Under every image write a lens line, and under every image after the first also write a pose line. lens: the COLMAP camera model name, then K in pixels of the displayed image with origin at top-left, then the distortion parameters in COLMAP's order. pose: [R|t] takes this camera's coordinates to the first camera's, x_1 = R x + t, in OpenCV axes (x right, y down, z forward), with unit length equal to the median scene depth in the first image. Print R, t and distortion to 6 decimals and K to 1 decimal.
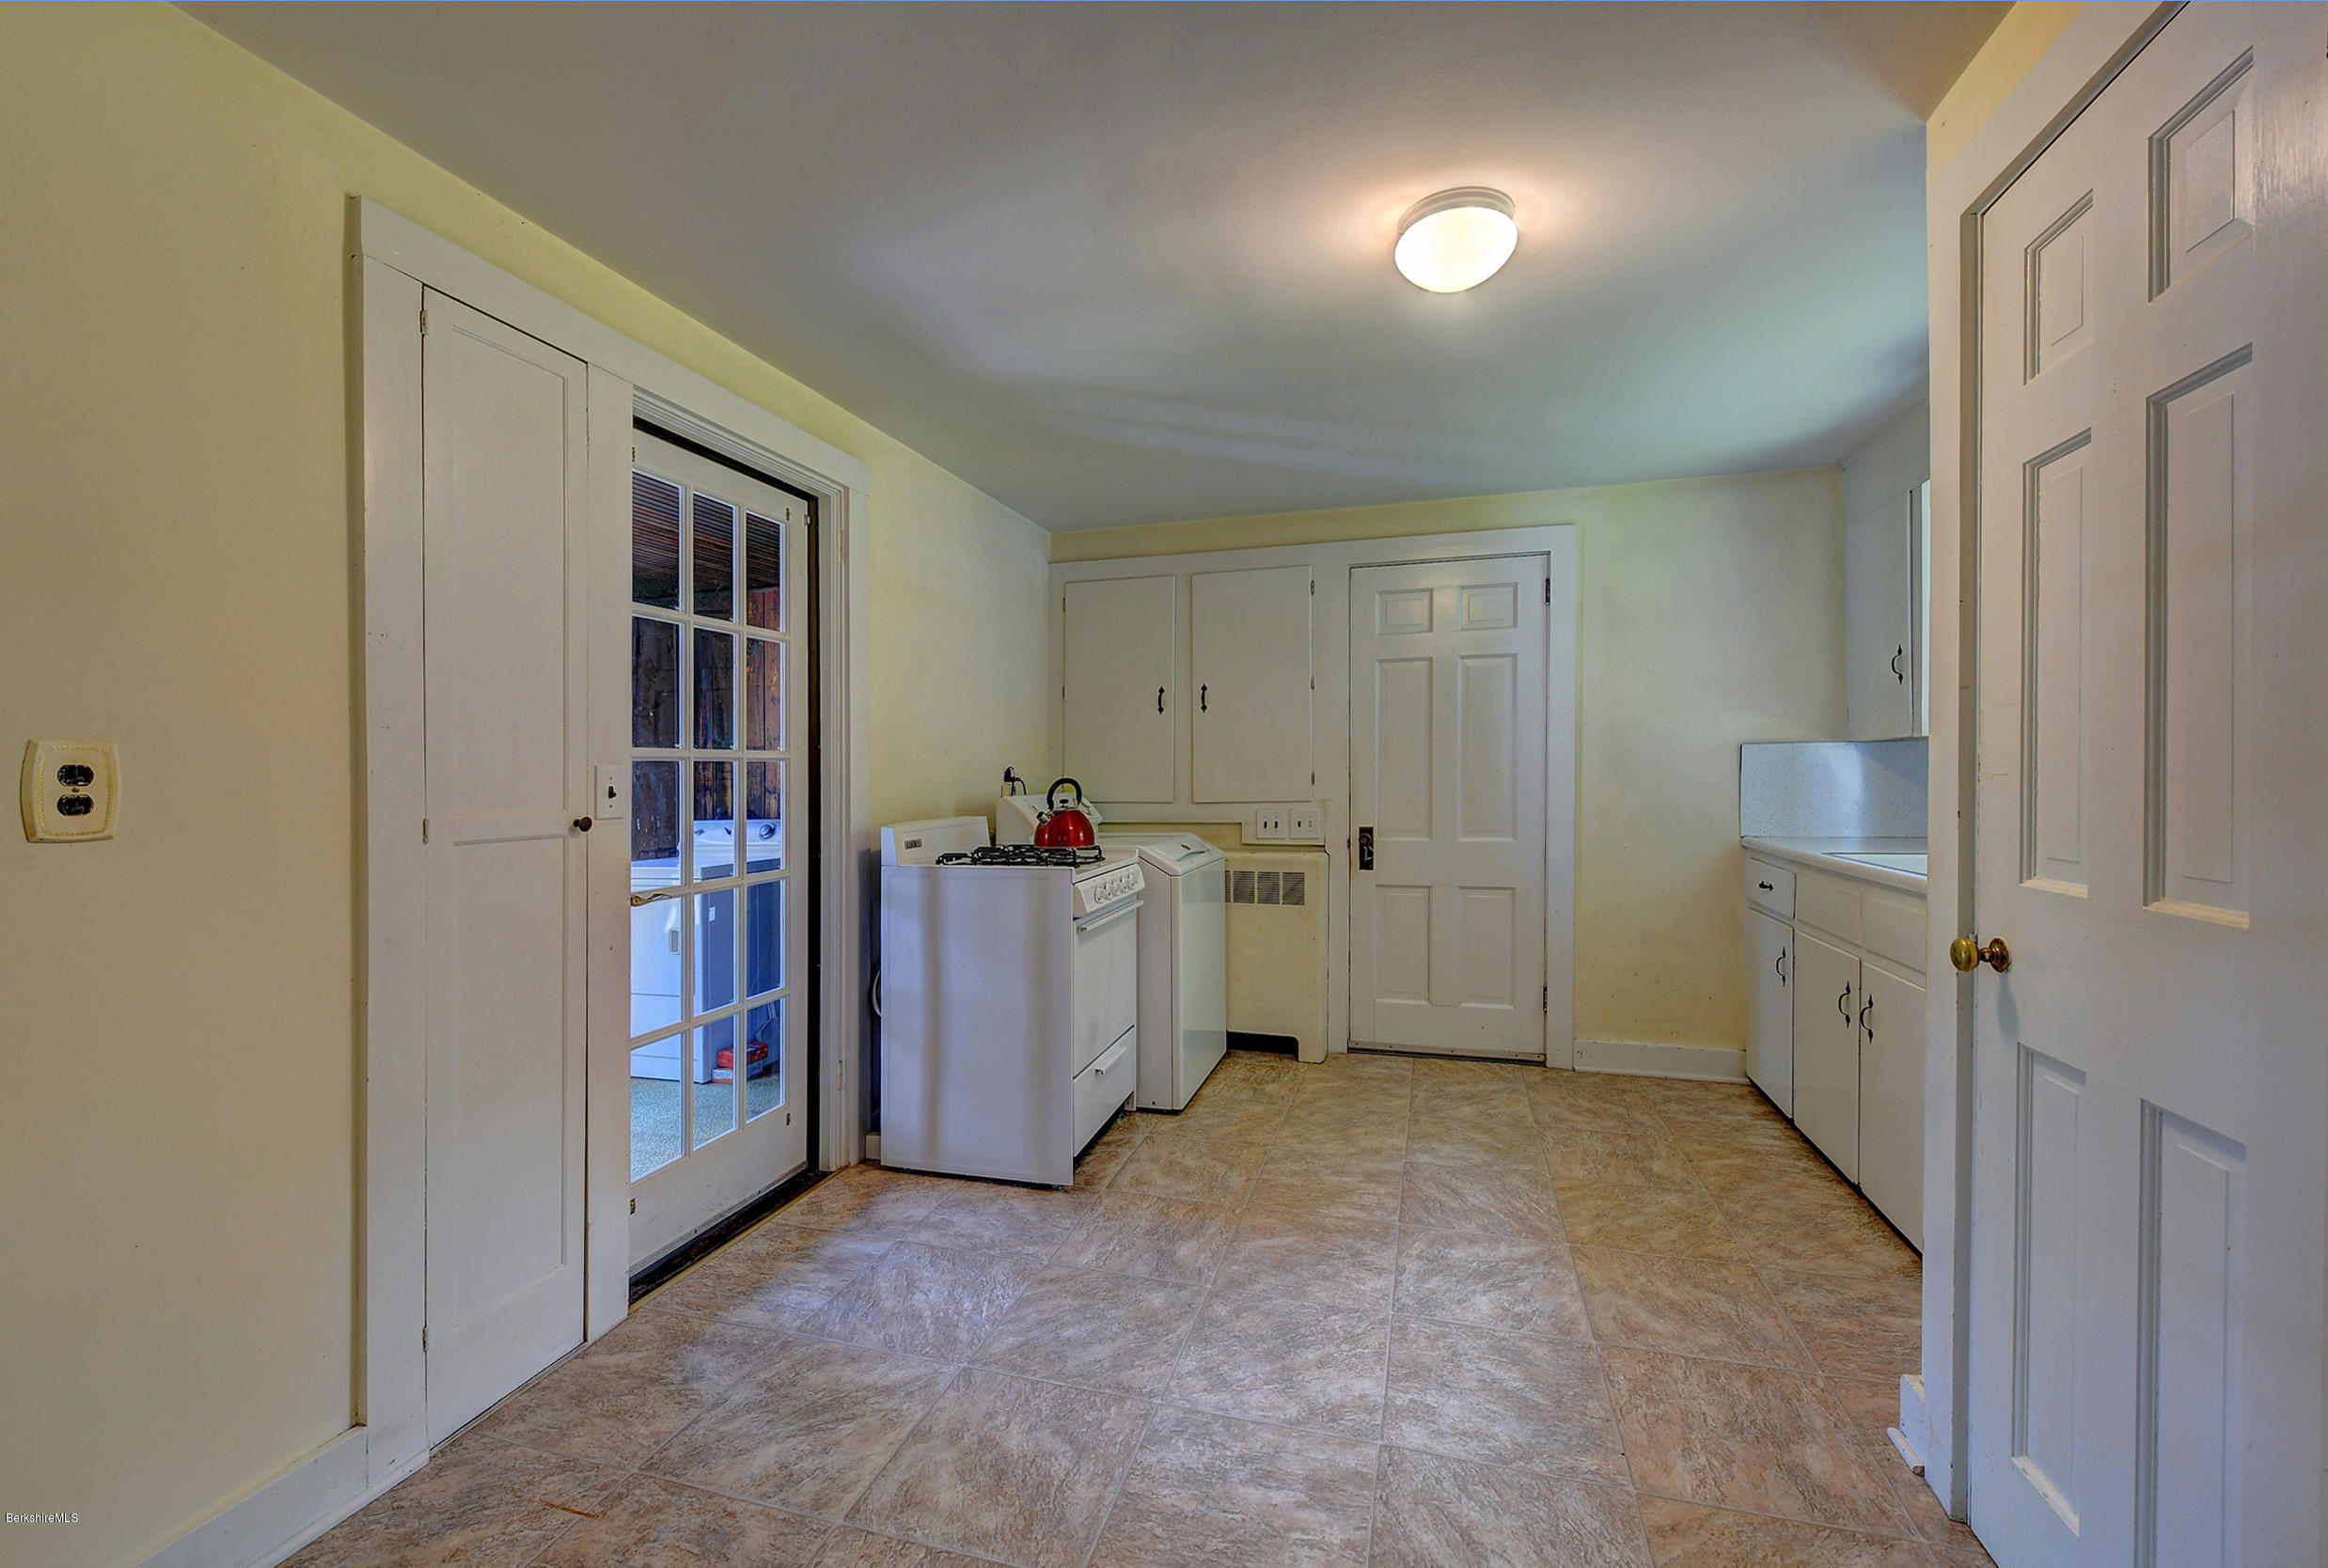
lens RADIAL K [[947.9, 0, 1123.3], [0, 947.9, 766.1], [0, 0, 1]] dist [0.000223, -0.001634]
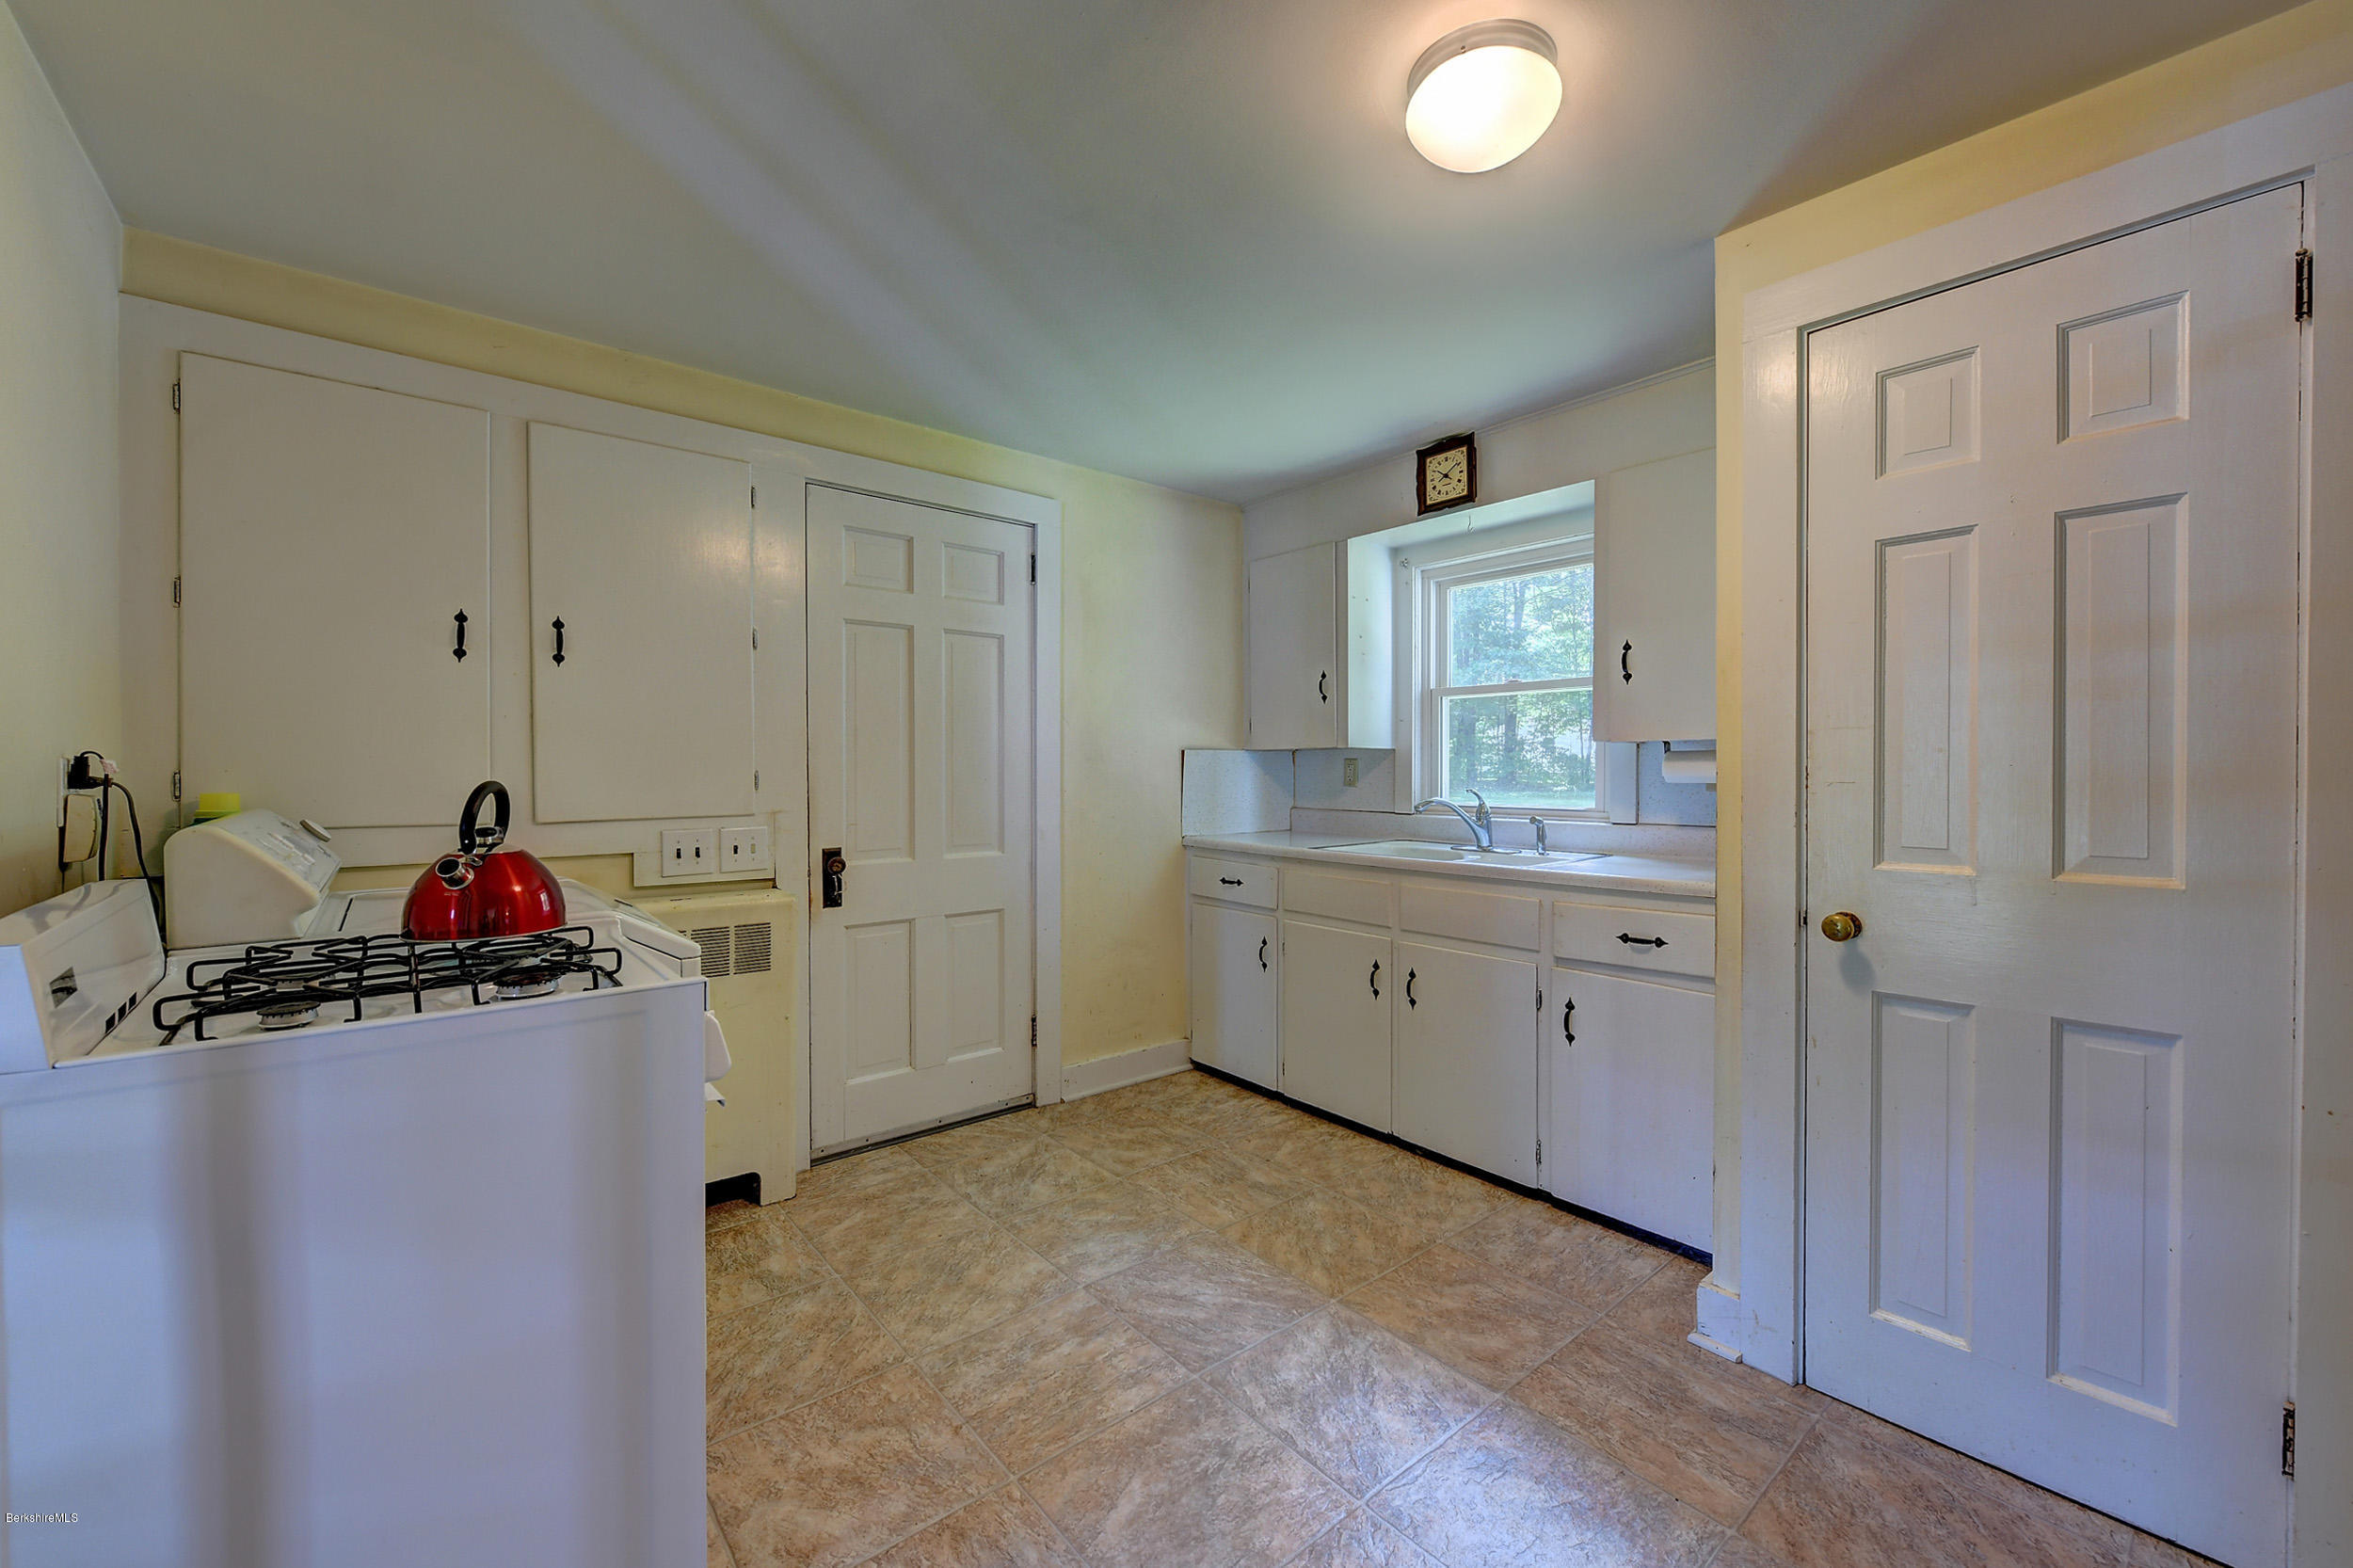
lens RADIAL K [[958.2, 0, 1188.5], [0, 958.2, 784.3], [0, 0, 1]] dist [0.000223, -0.001634]
pose [[0.523111, -0.001748, 0.852263, -0.260395], [-0.014563, 0.999834, 0.010990, 0.004059], [-0.852140, -0.018161, 0.522998, 0.446602]]
